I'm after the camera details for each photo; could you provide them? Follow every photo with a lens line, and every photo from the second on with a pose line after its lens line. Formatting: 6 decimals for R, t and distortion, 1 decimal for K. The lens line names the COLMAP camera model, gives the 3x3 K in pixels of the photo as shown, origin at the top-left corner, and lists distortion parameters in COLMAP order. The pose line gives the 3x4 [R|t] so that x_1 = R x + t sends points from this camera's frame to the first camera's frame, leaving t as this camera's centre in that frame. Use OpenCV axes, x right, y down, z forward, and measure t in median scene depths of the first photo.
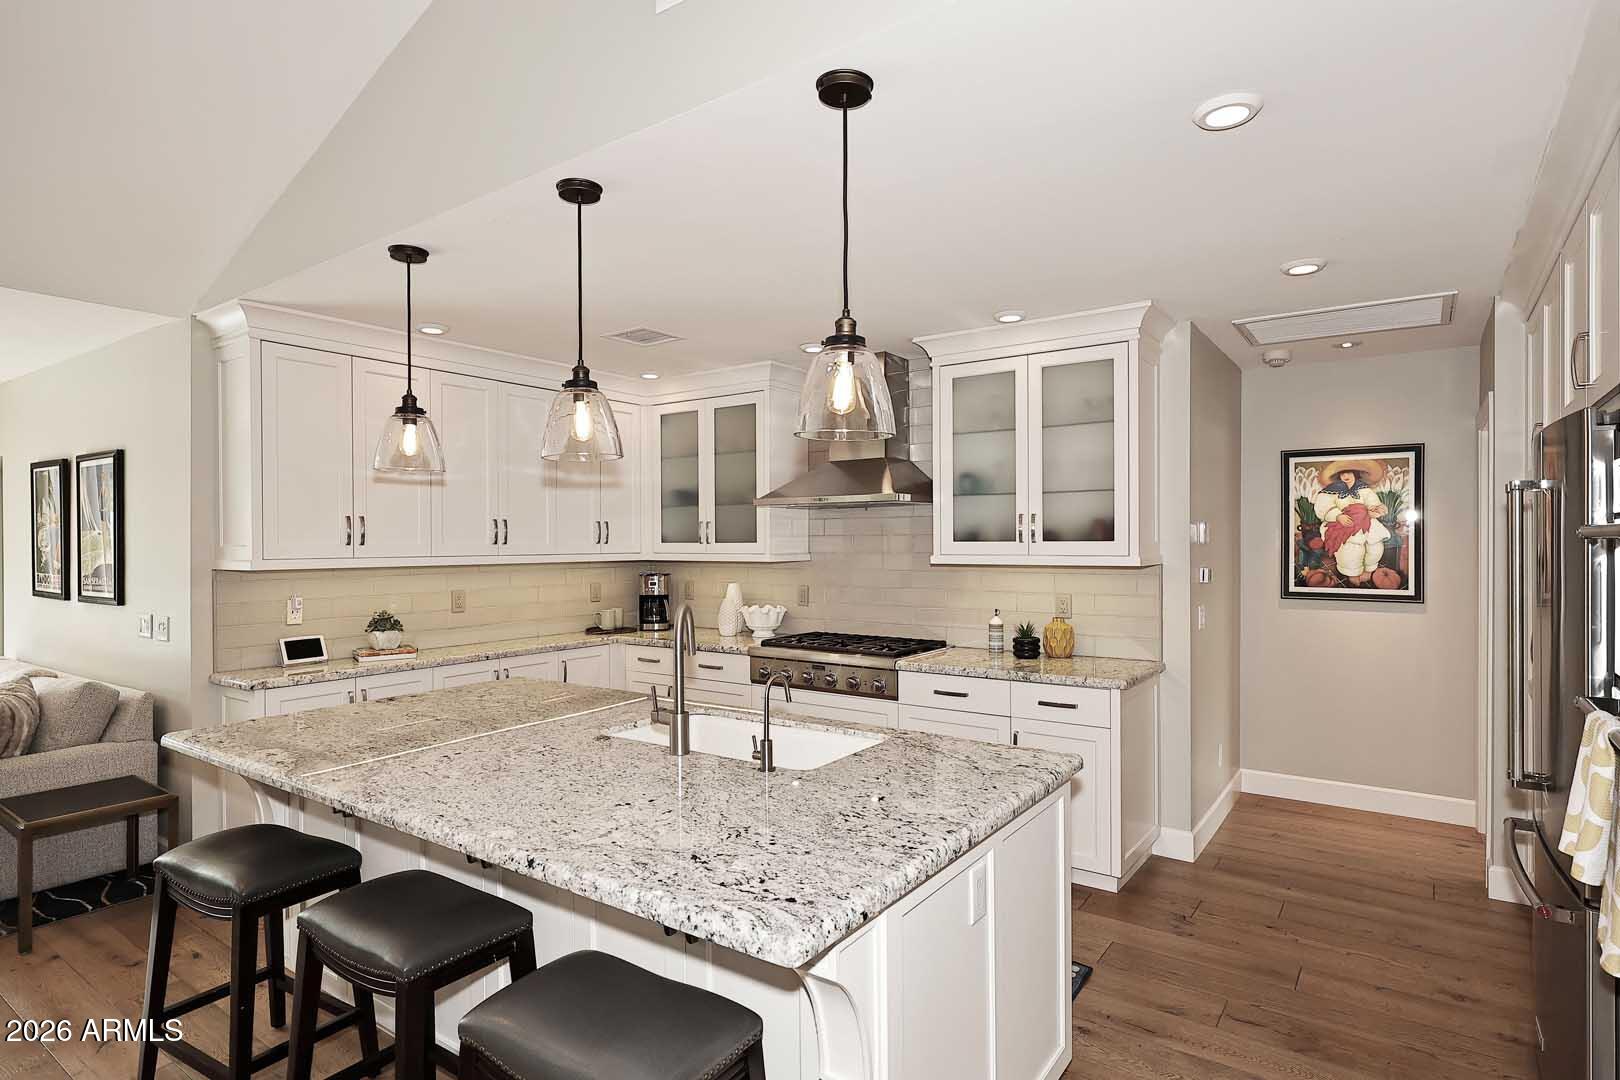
lens RADIAL K [[850.5, 0, 824.7], [0, 850.5, 540.1], [0, 0, 1]] dist [0.001315, -0.000722]
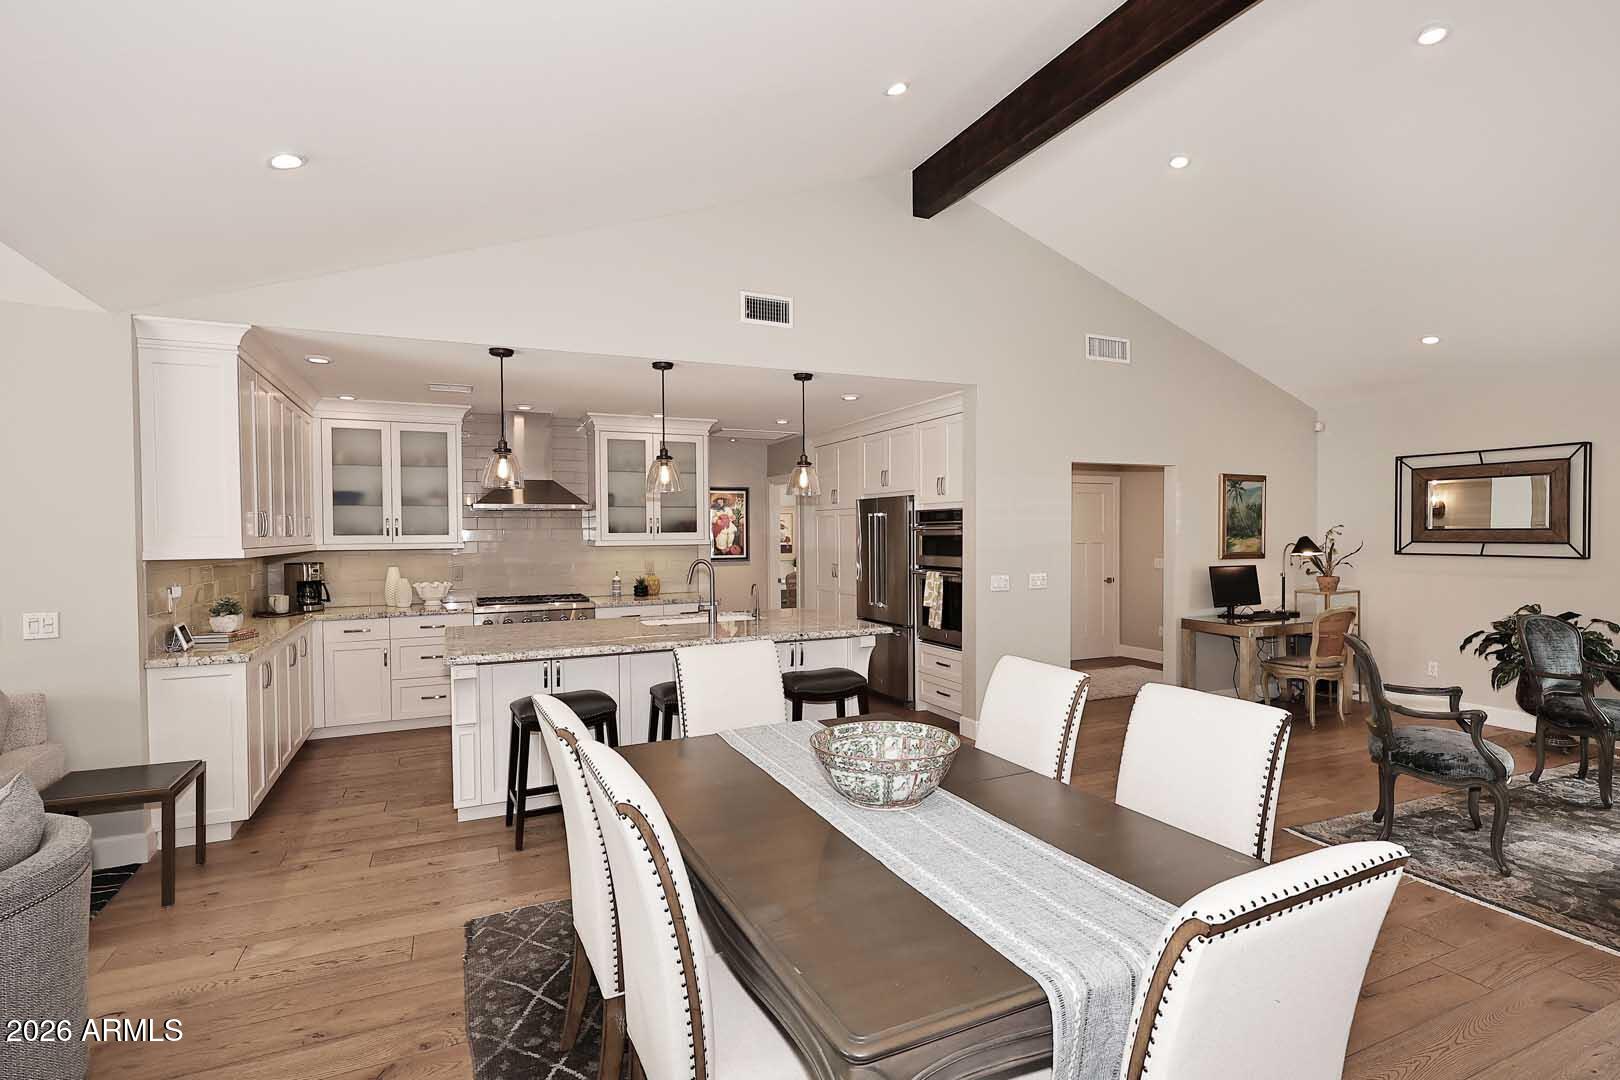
lens RADIAL K [[788.4, 0, 802.9], [0, 788.4, 544.0], [0, 0, 1]] dist [-0.004469, 0.000531]
pose [[0.505686, -0.014880, 0.862589, -1.038664], [0.005111, 0.999885, 0.014252, 0.003239], [-0.862702, -0.002798, 0.505704, -0.157810]]
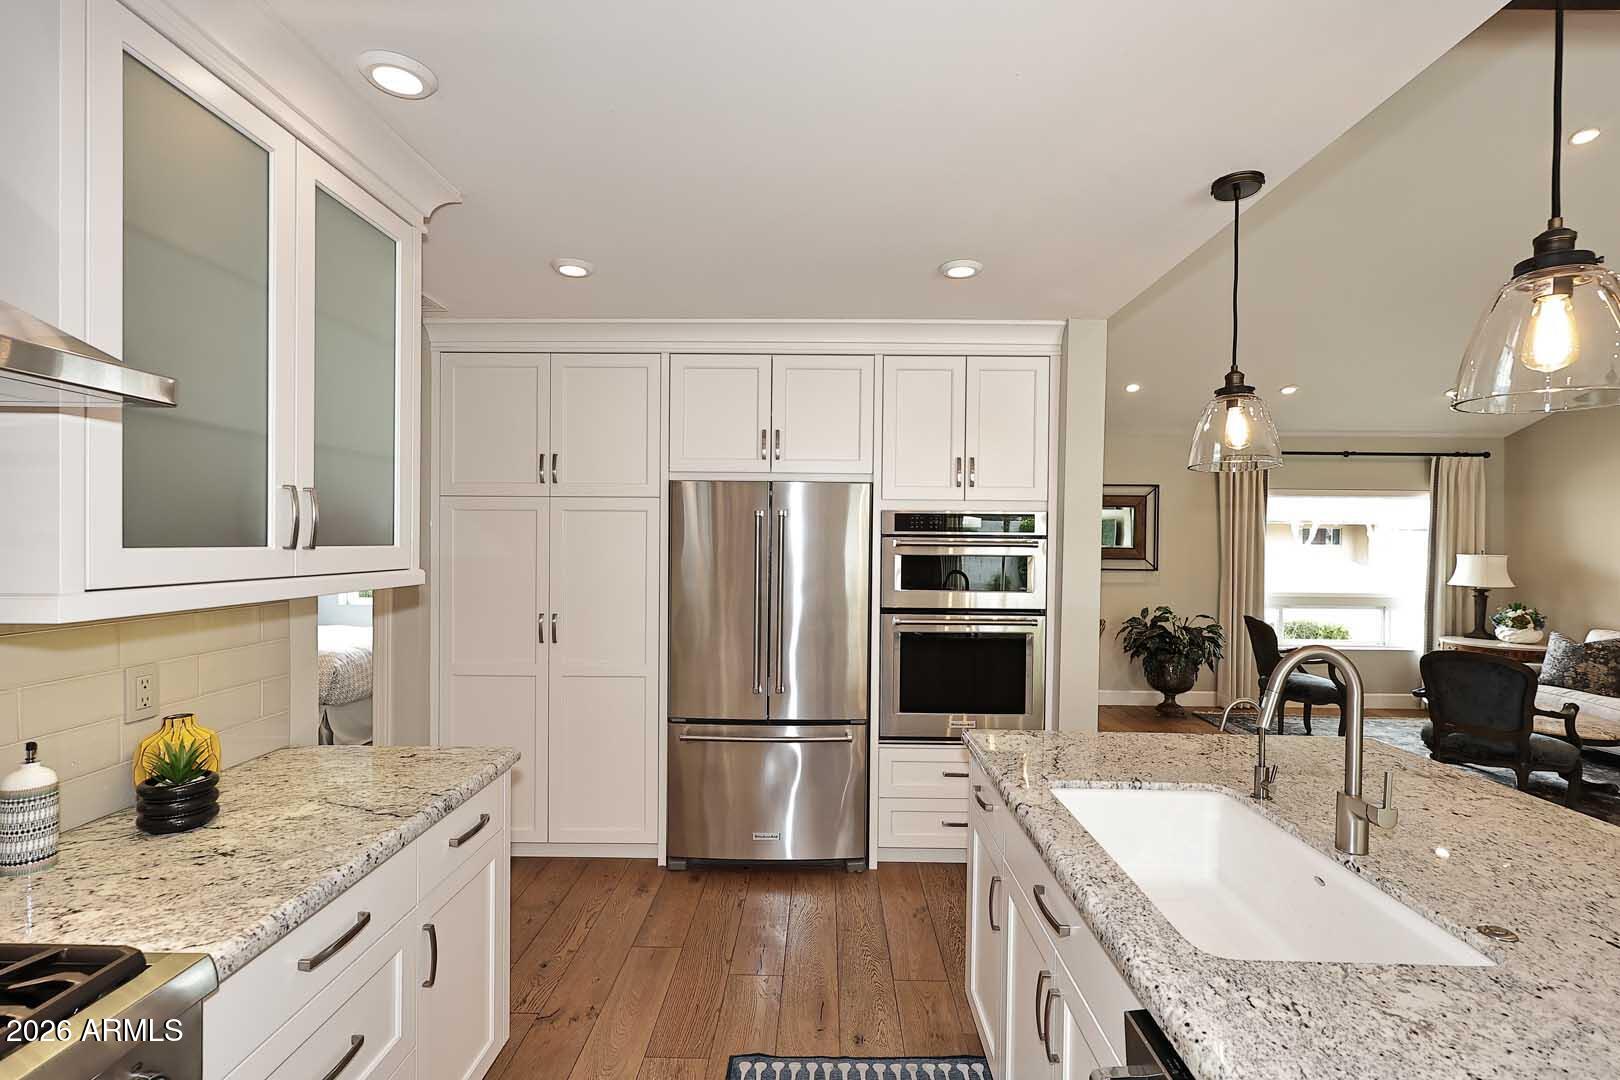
lens RADIAL K [[743.0, 0, 810.6], [0, 743.0, 544.4], [0, 0, 1]] dist [0.006412, 0.001362]
pose [[-0.557995, -0.011549, 0.829764, -0.236291], [-0.012483, 0.999907, 0.005523, -0.005327], [-0.829751, -0.007277, -0.558087, 0.937198]]
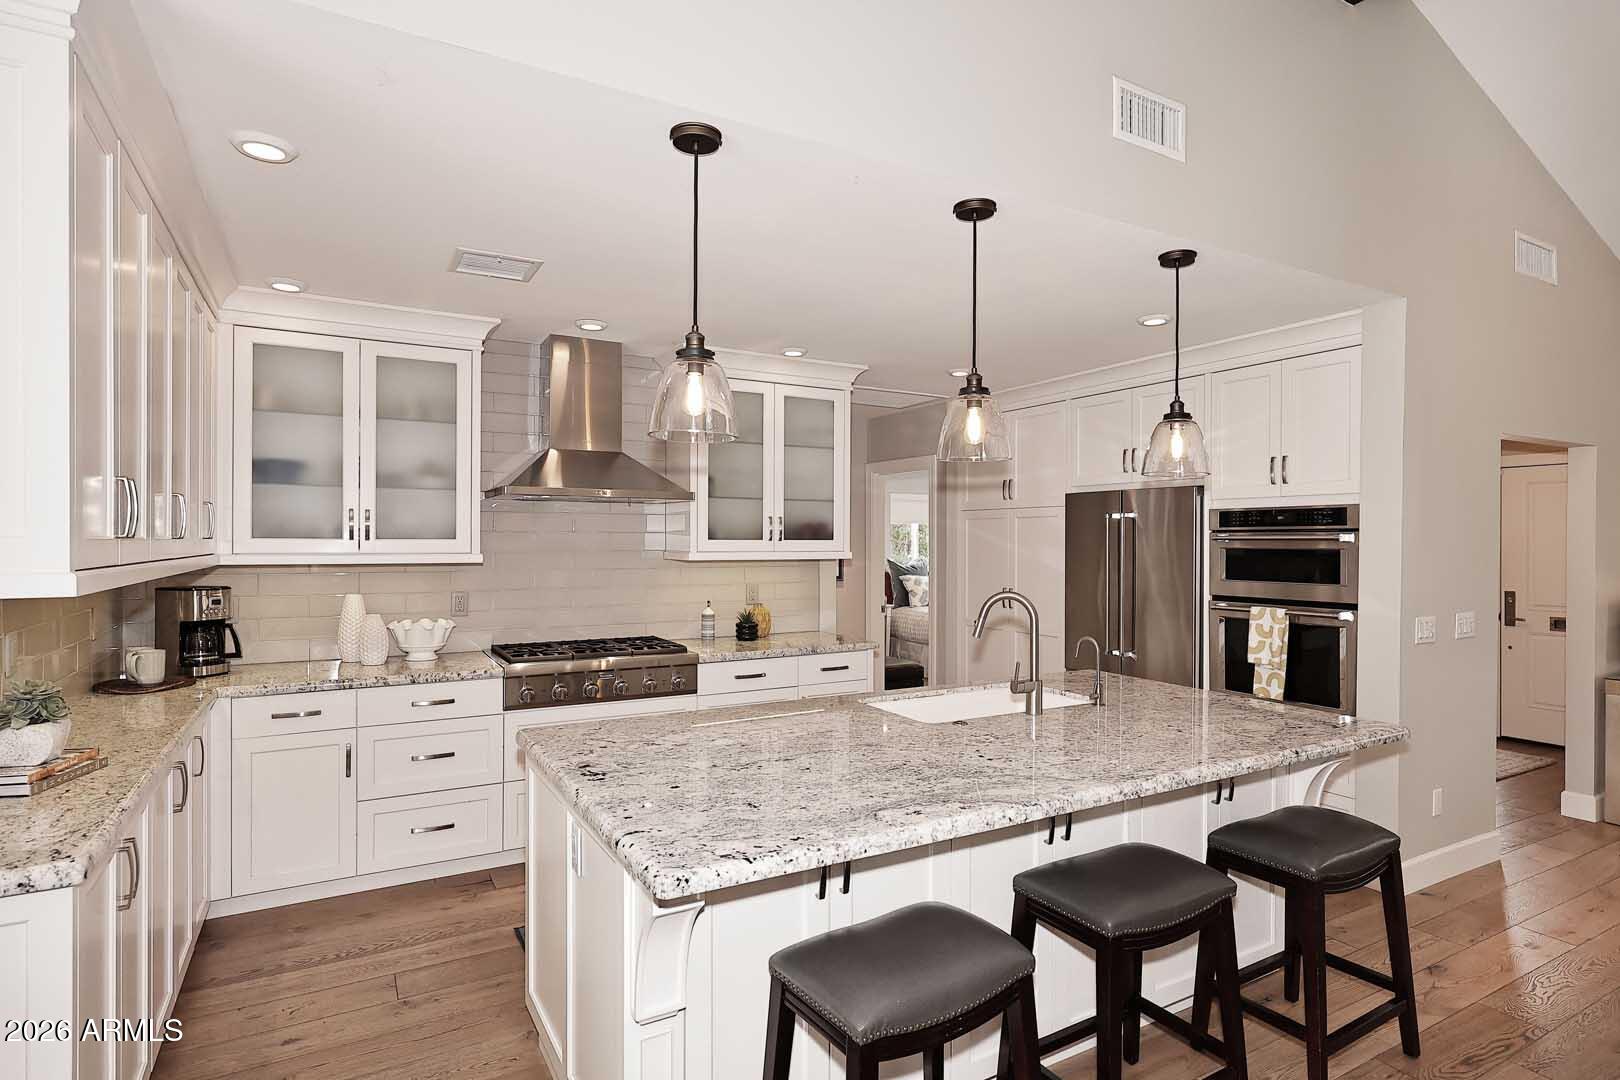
lens RADIAL K [[850.5, 0, 801.2], [0, 850.5, 538.9], [0, 0, 1]] dist [0.001315, -0.000722]
pose [[0.428748, 0.006378, 0.903401, -0.773831], [-0.005635, 0.999975, -0.004385, 0.005028], [-0.903406, -0.003210, 0.428773, 0.430037]]
